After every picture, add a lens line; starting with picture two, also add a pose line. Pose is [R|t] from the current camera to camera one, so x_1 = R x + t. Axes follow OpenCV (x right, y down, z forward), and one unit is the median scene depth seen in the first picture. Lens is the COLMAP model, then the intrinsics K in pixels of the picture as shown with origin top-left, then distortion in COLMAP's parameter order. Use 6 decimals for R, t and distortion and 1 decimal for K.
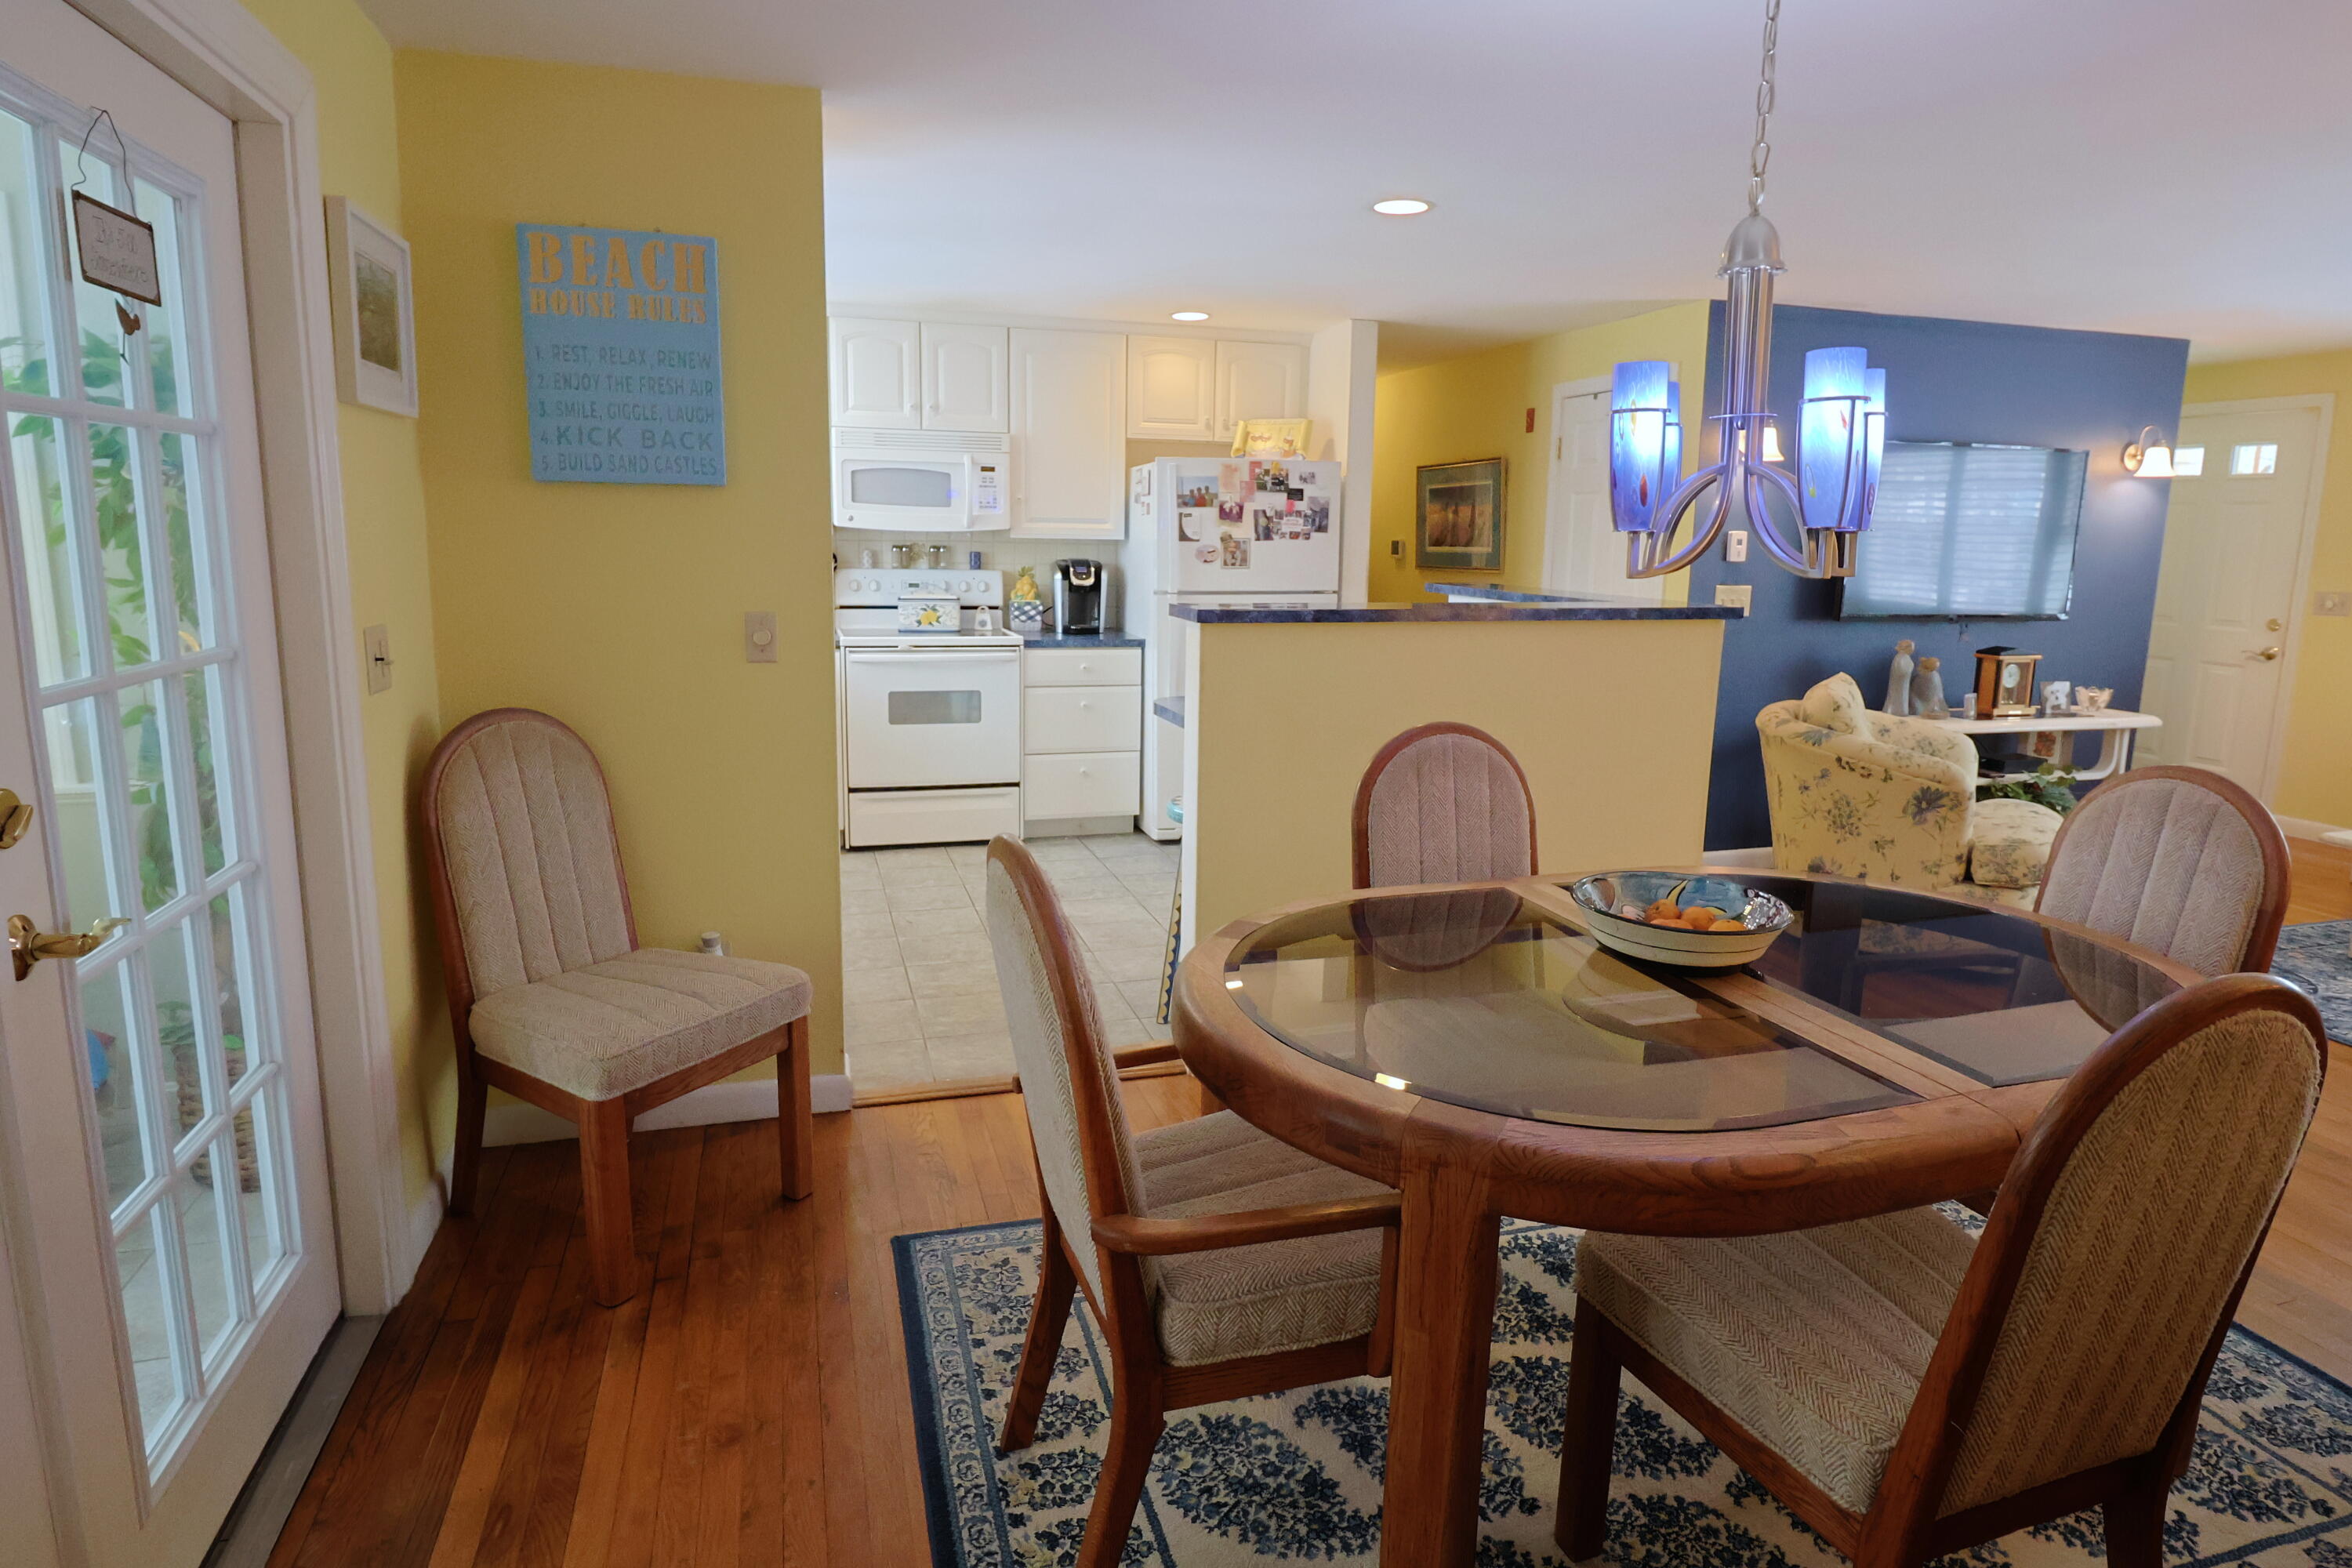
lens RADIAL K [[1296.9, 0, 1181.2], [0, 1296.9, 751.8], [0, 0, 1]] dist [0.002140, -0.013904]
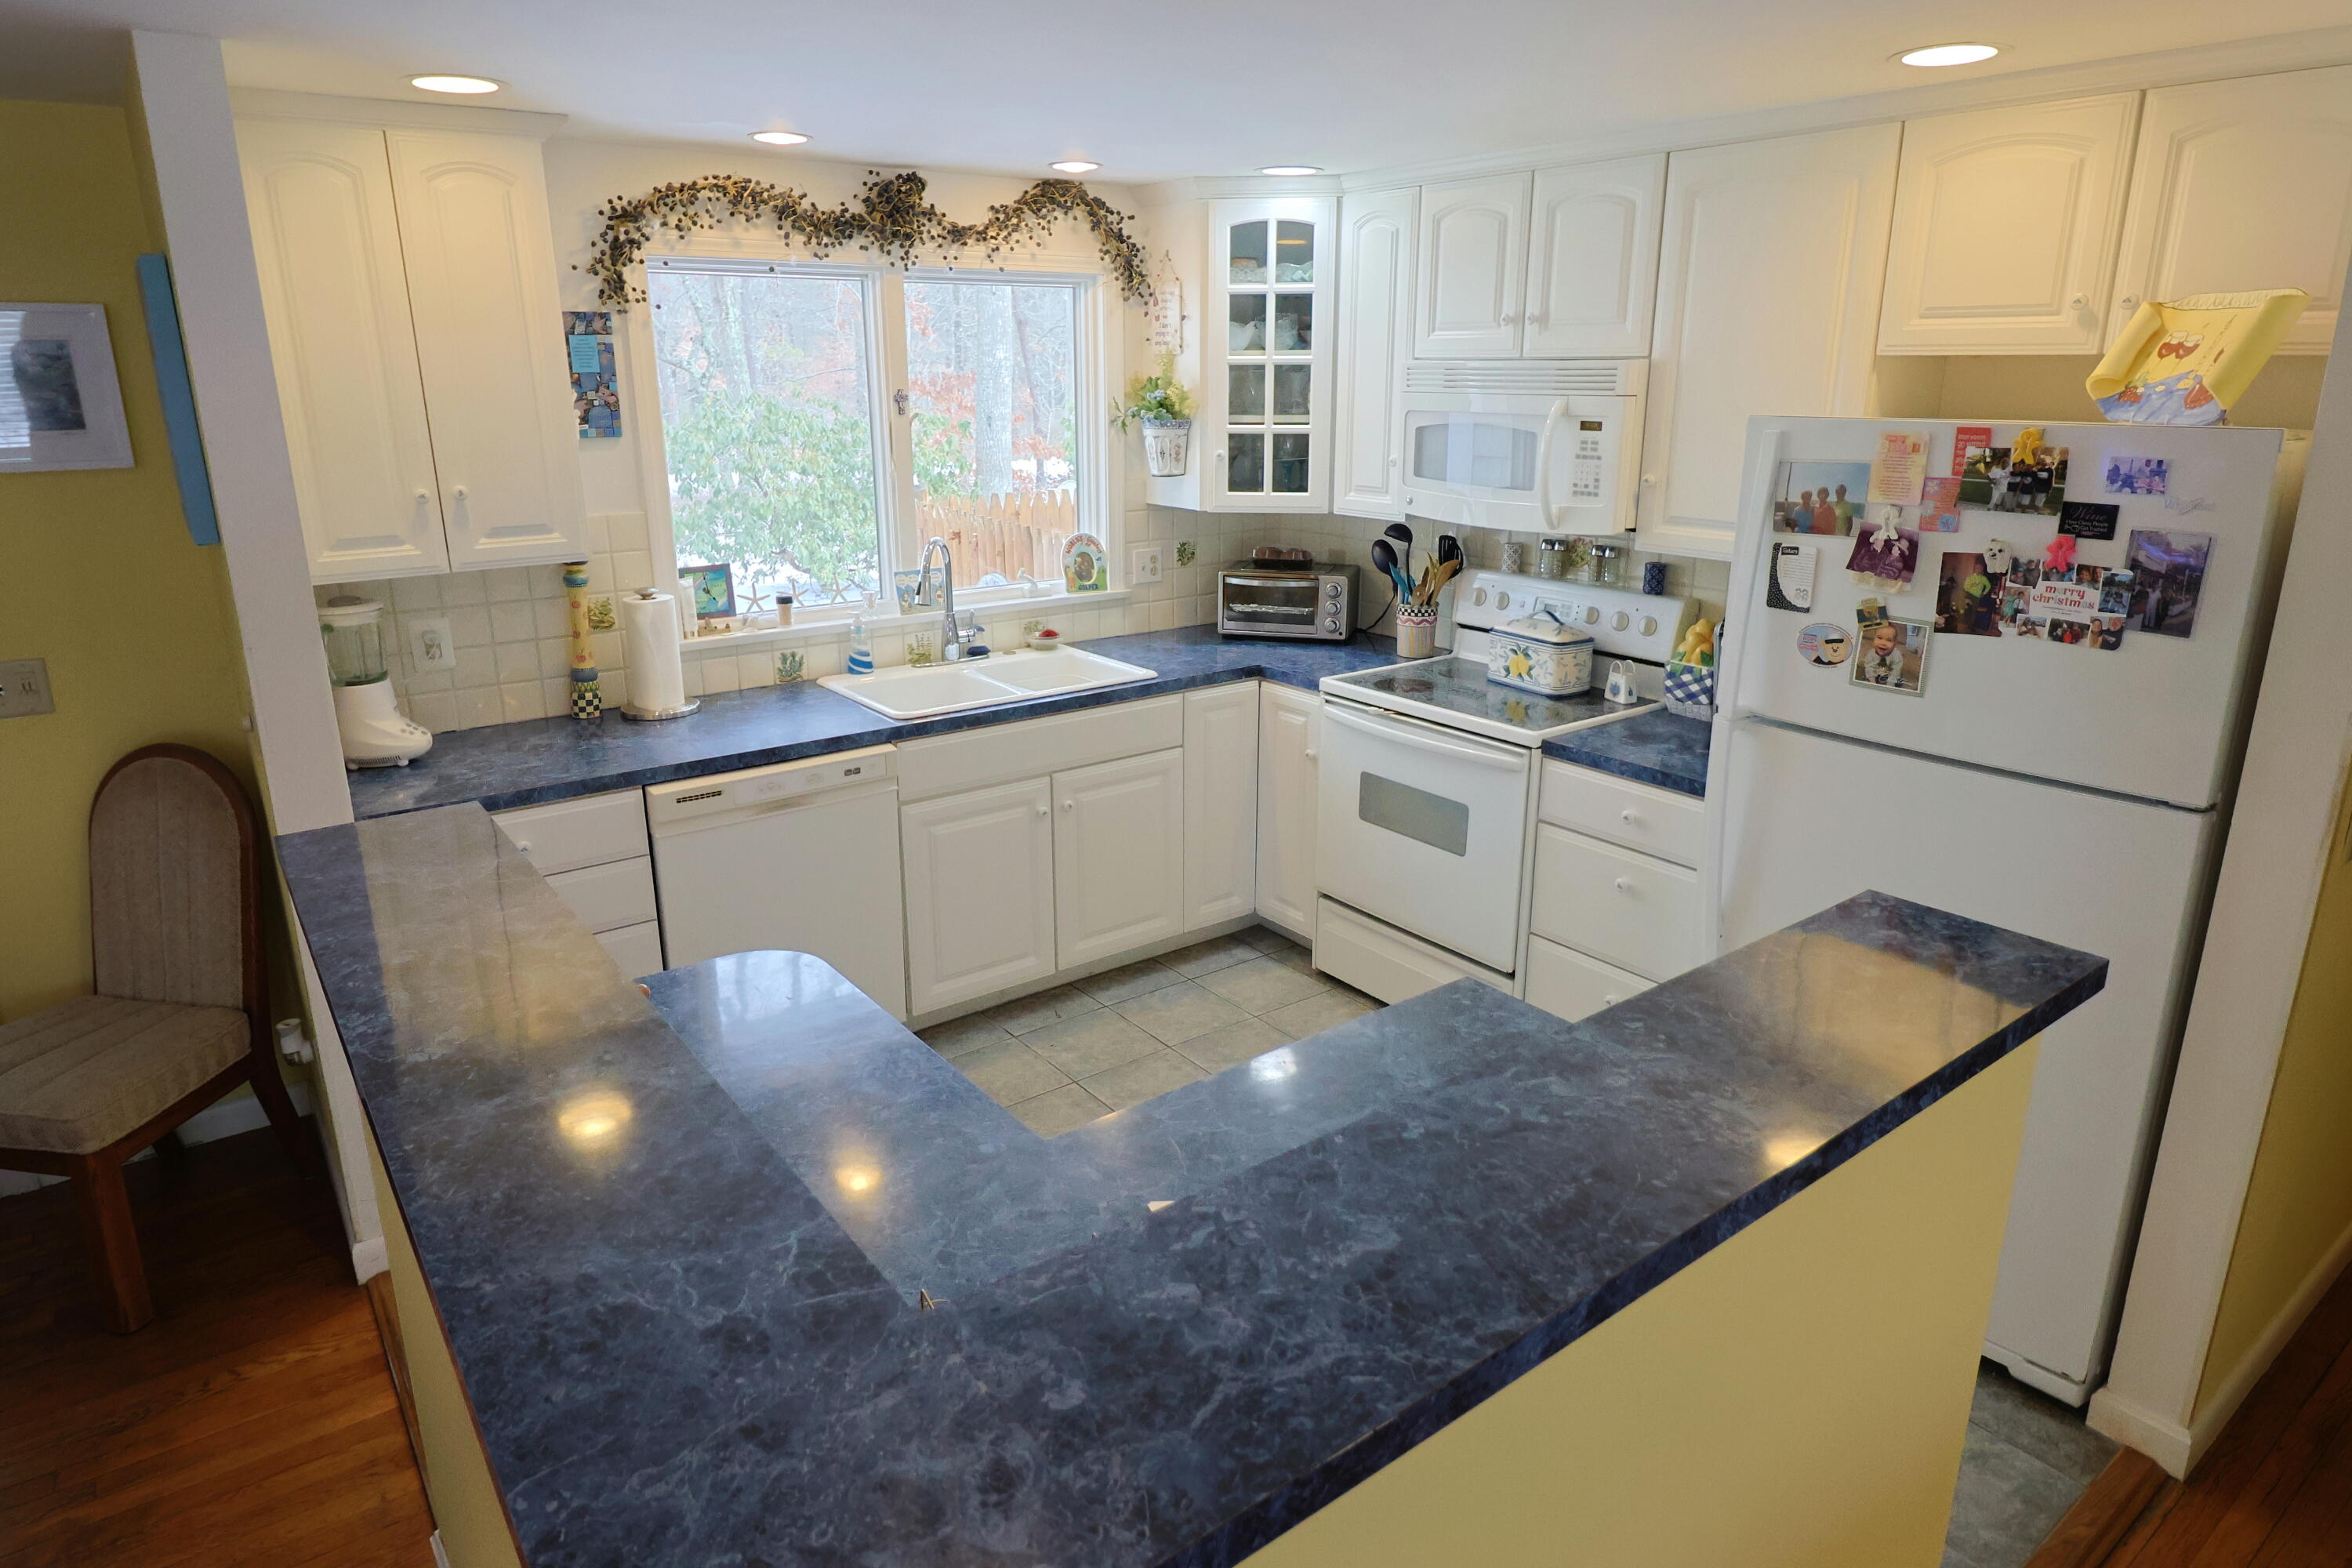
lens RADIAL K [[1373.5, 0, 1169.9], [0, 1373.5, 752.6], [0, 0, 1]] dist [0.045074, -0.049010]
pose [[0.346655, 0.239676, -0.906855, 0.357608], [-0.150836, 0.968466, 0.198300, -0.171548], [0.925785, 0.068044, 0.371875, 0.618533]]
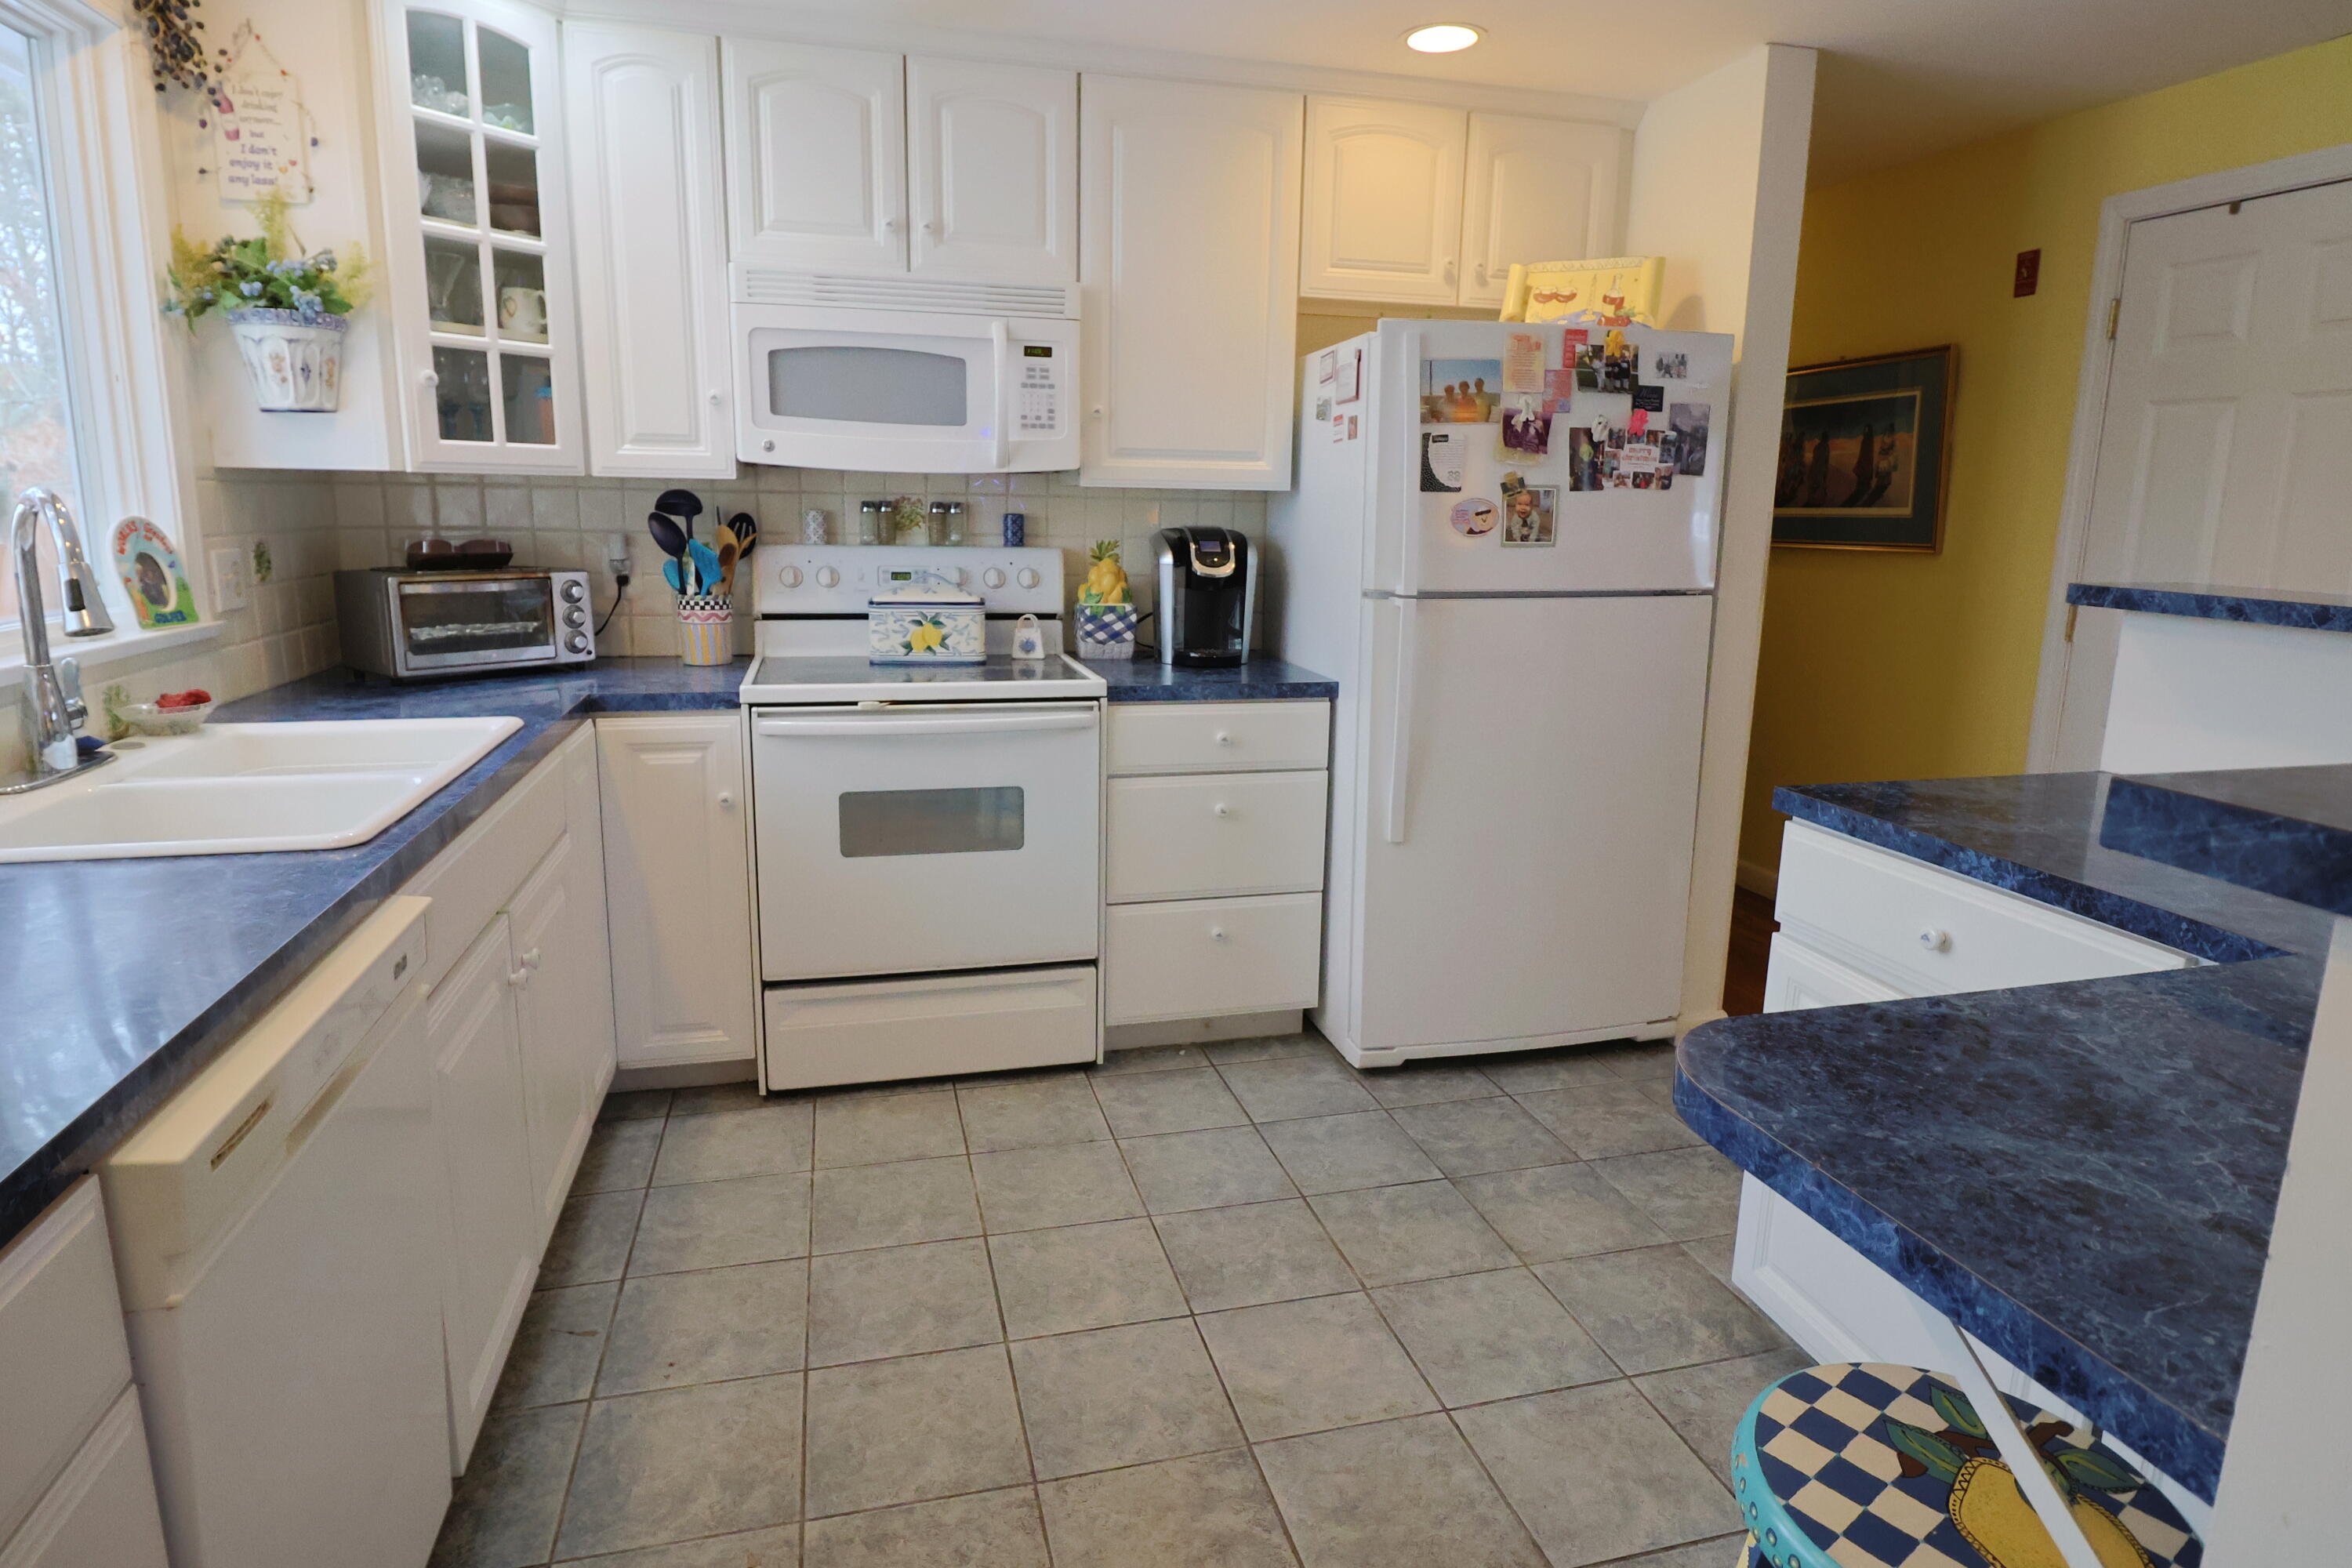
lens RADIAL K [[1296.9, 0, 1181.2], [0, 1296.9, 751.8], [0, 0, 1]] dist [0.002140, -0.013904]
pose [[0.999441, 0.006186, -0.032860, -0.074129], [-0.005458, 0.999738, 0.022224, -0.070689], [0.032989, -0.022032, 0.999213, 0.482350]]
